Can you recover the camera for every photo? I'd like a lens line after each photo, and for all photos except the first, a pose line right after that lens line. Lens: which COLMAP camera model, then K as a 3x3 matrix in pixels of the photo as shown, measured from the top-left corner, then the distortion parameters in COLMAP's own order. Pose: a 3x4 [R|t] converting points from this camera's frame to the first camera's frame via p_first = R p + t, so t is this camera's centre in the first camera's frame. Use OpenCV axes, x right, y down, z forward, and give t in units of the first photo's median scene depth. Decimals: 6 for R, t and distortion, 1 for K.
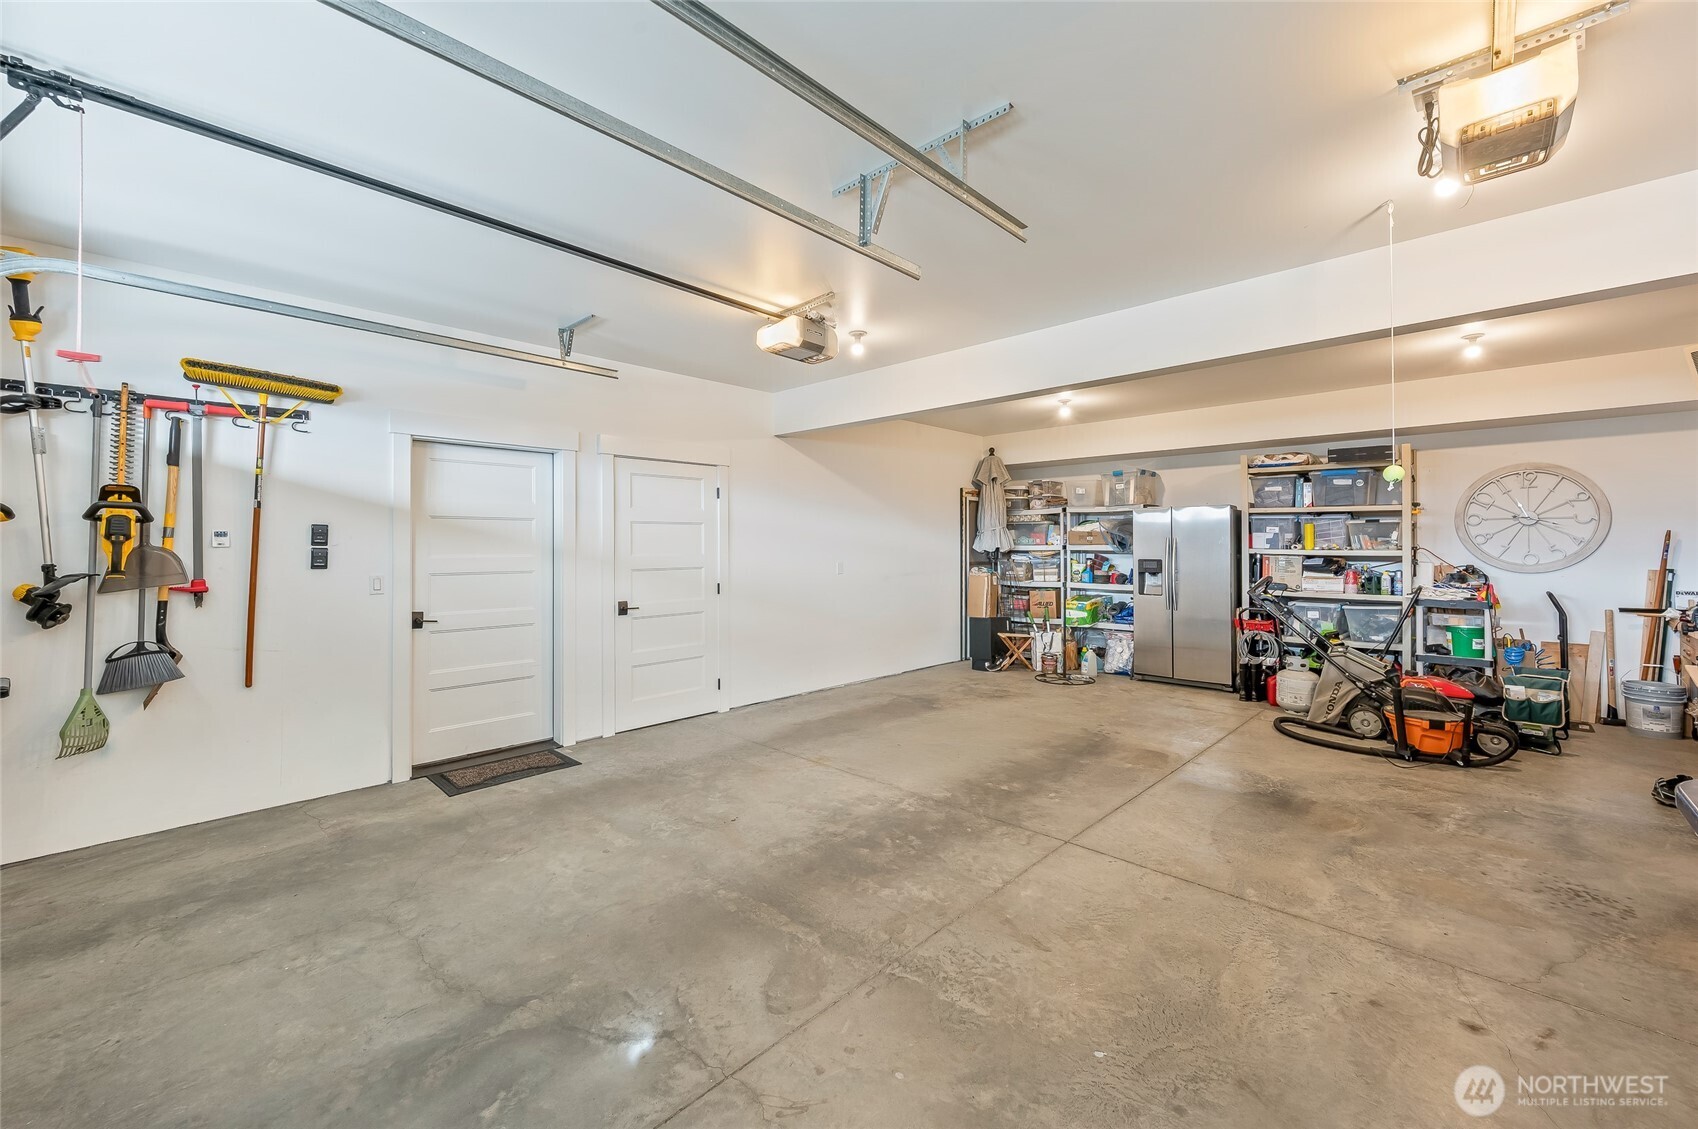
lens RADIAL K [[669.9, 0, 851.1], [0, 669.9, 551.7], [0, 0, 1]] dist [-0.003743, -0.000614]
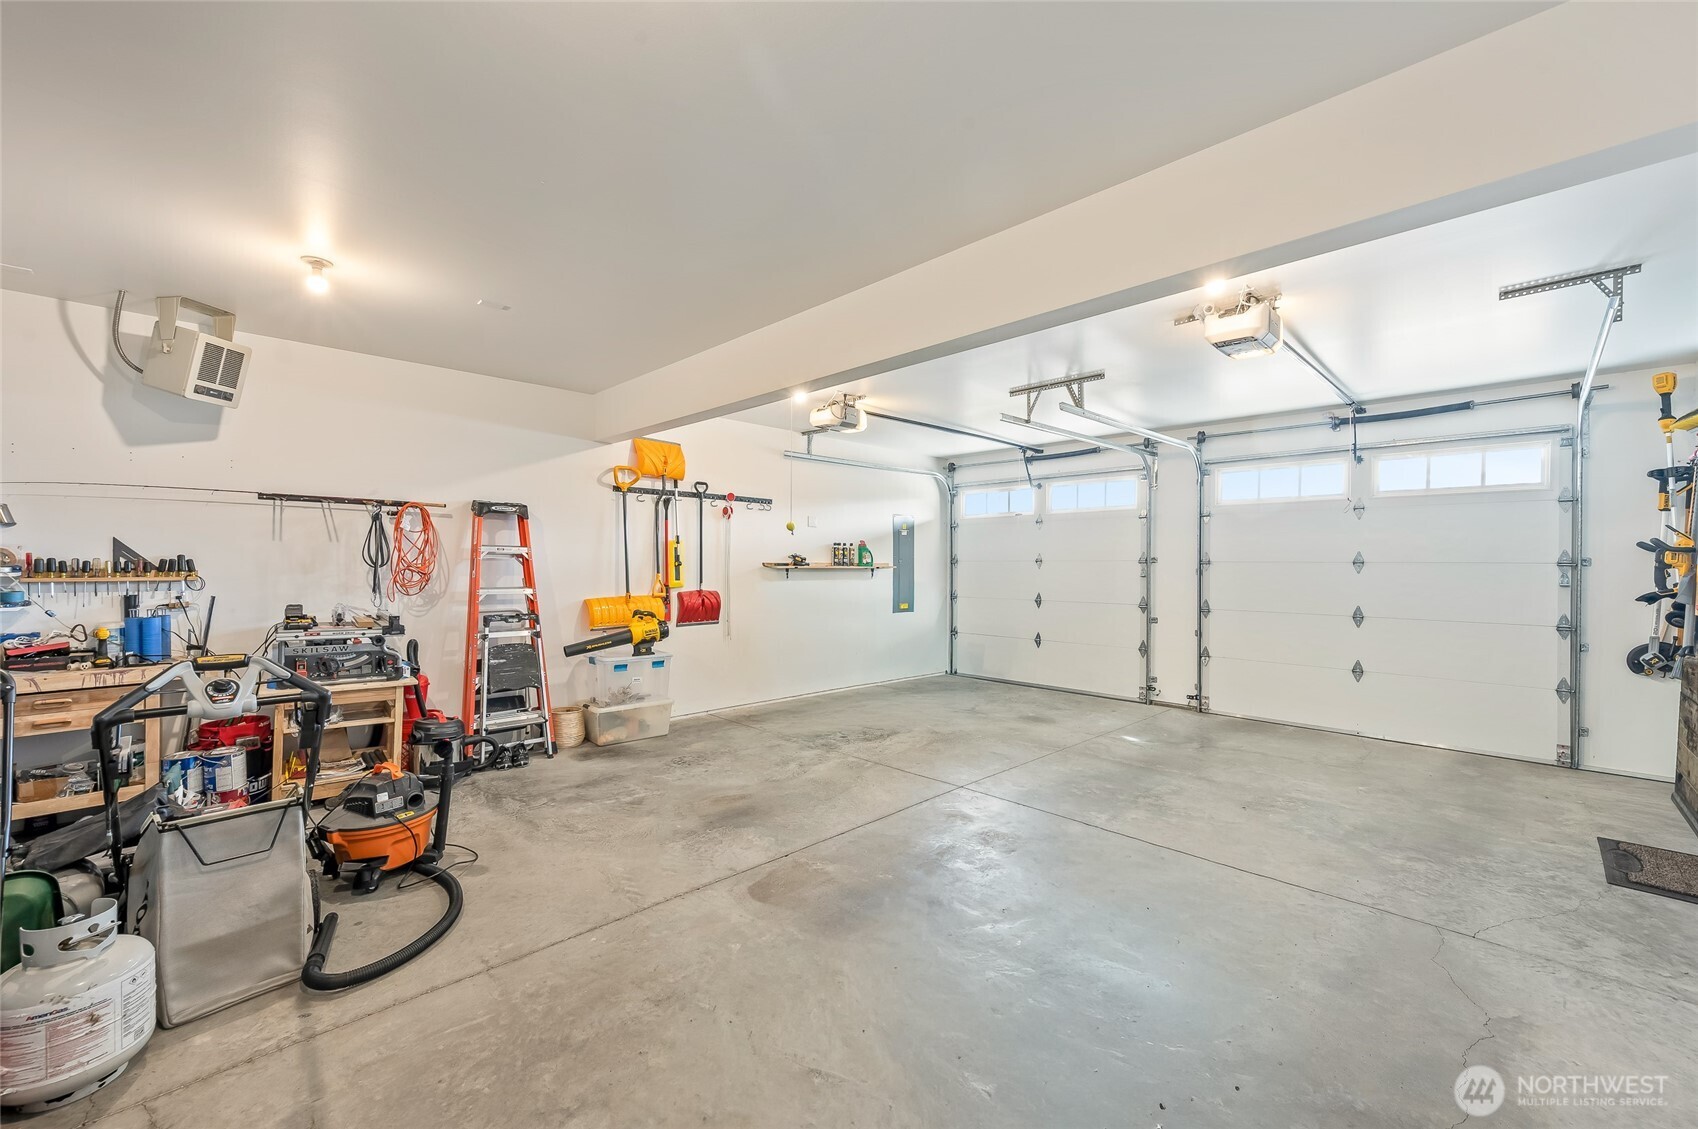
lens RADIAL K [[669.9, 0, 847.4], [0, 669.9, 561.2], [0, 0, 1]] dist [-0.003743, -0.000614]
pose [[-0.999427, -0.003324, 0.033687, 0.476865], [-0.003177, 0.999985, 0.004421, -0.025274], [-0.033701, 0.004312, -0.999423, 2.210831]]
